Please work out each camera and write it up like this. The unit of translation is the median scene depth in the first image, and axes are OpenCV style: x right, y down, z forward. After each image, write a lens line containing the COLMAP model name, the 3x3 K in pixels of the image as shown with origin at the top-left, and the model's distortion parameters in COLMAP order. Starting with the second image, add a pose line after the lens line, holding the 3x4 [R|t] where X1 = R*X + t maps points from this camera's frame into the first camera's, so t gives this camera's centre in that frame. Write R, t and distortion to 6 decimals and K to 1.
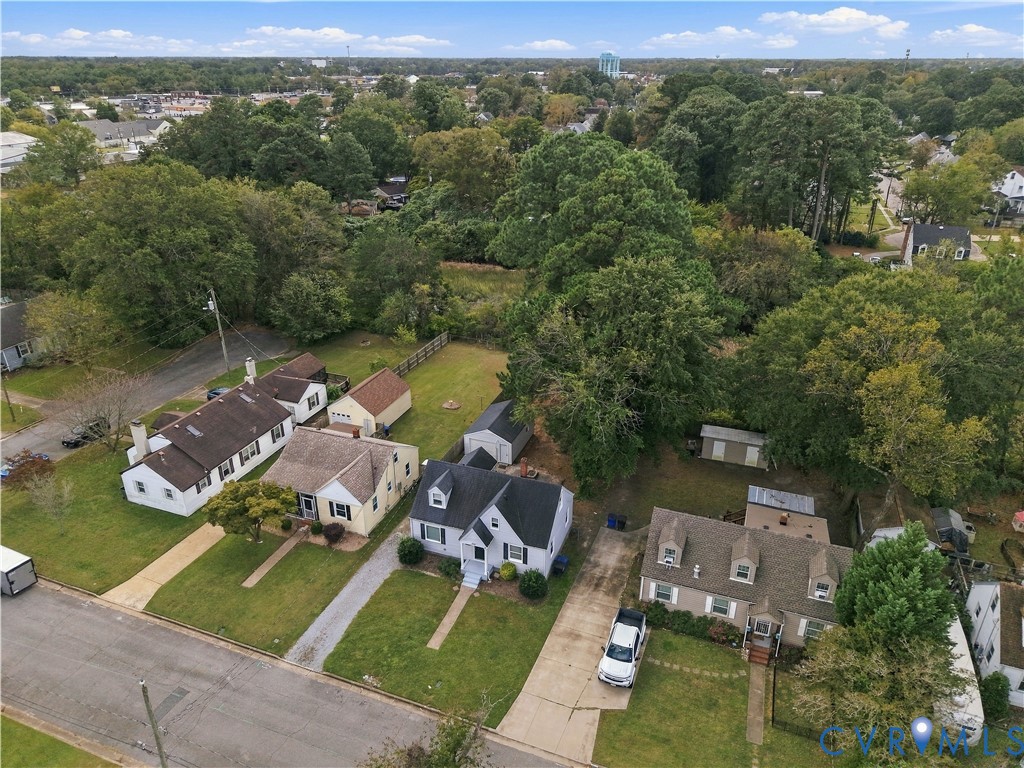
lens RADIAL K [[684.7, 0, 512.0], [0, 684.7, 384.0], [0, 0, 1]] dist [0.022681, -0.022894]
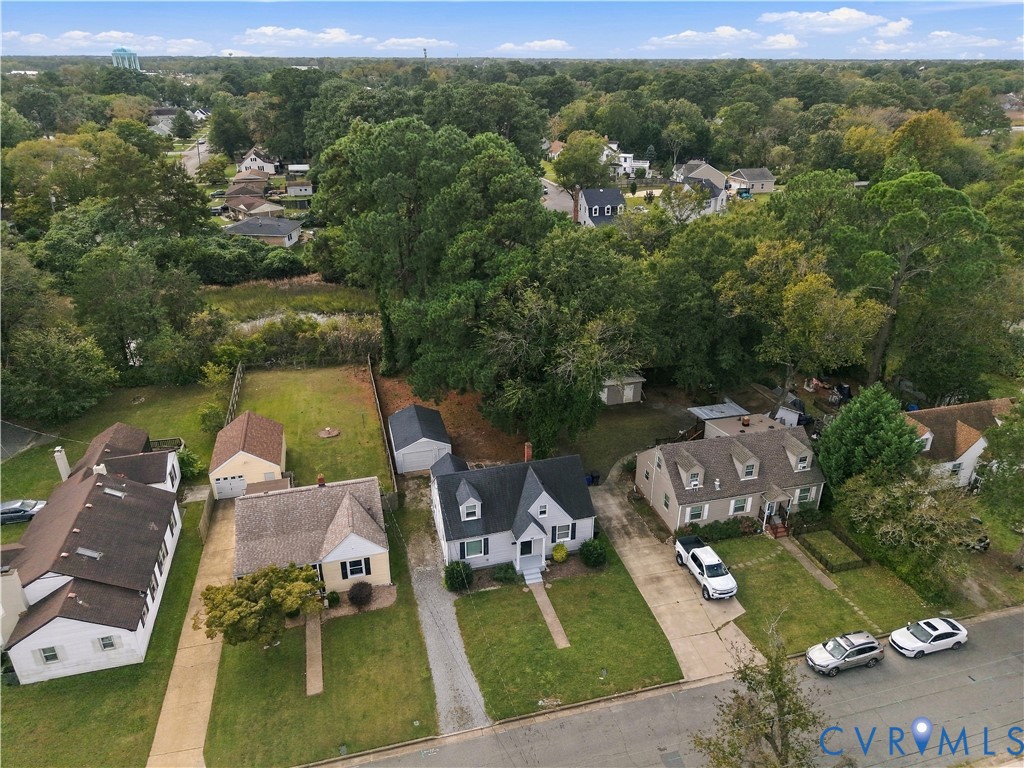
lens RADIAL K [[684.7, 0, 512.0], [0, 684.7, 384.0], [0, 0, 1]] dist [0.022681, -0.022894]
pose [[0.813256, -0.248129, 0.526352, -0.530797], [0.247450, 0.966138, 0.073120, -0.054869], [-0.526672, 0.070781, 0.847117, 0.176737]]
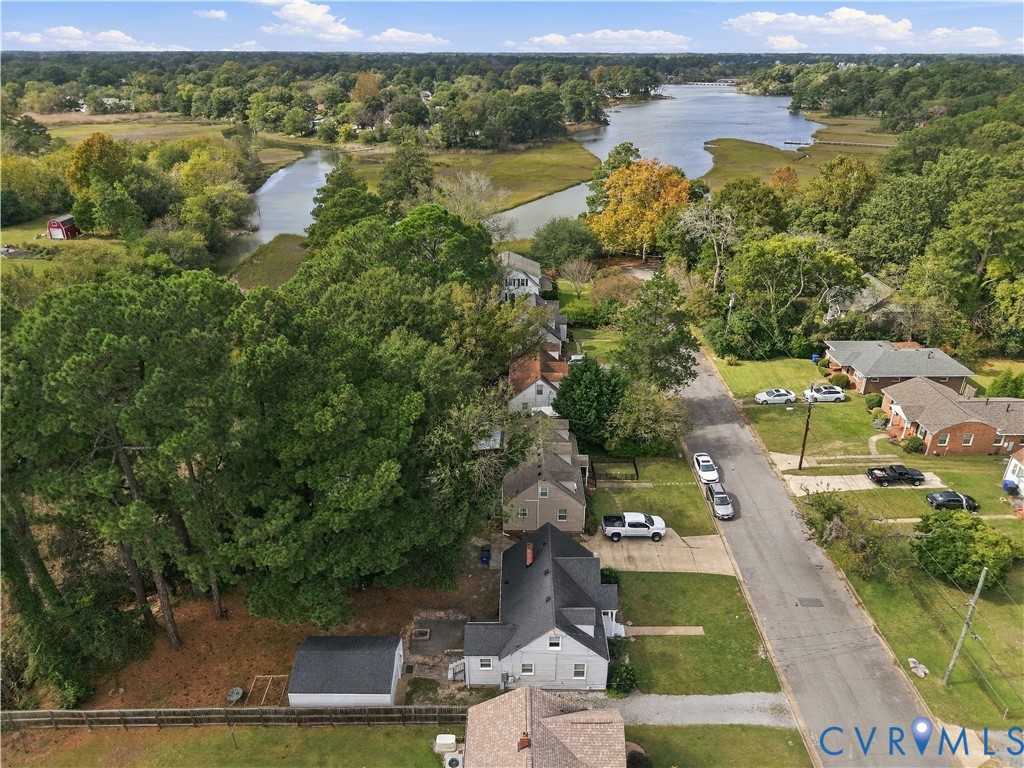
lens RADIAL K [[684.7, 0, 512.0], [0, 684.7, 384.0], [0, 0, 1]] dist [0.022681, -0.022894]
pose [[-0.344074, -0.409627, 0.844878, -0.745578], [0.405377, 0.746829, 0.527178, -0.620968], [-0.846926, 0.523882, -0.090911, 1.045009]]
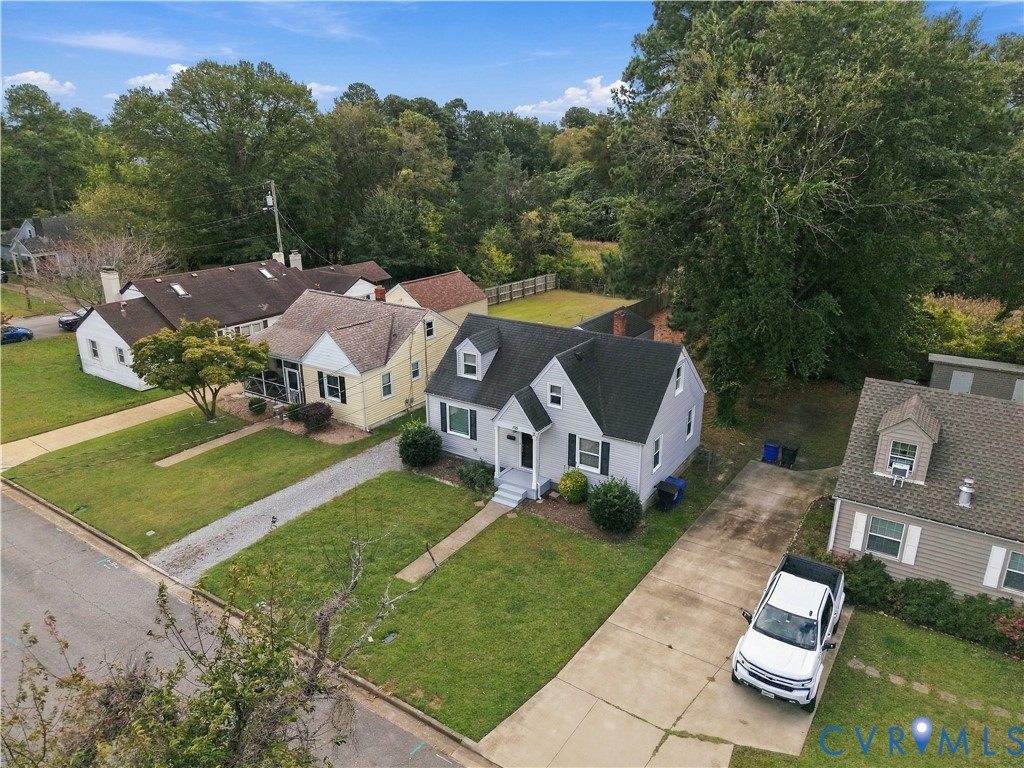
lens RADIAL K [[683.7, 0, 512.0], [0, 683.7, 384.0], [0, 0, 1]] dist [0.050836, -0.064483]
pose [[0.975611, 0.070336, -0.207935, 0.056199], [-0.092000, 0.991080, -0.096413, 0.250633], [0.199299, 0.113192, 0.973380, 0.438253]]
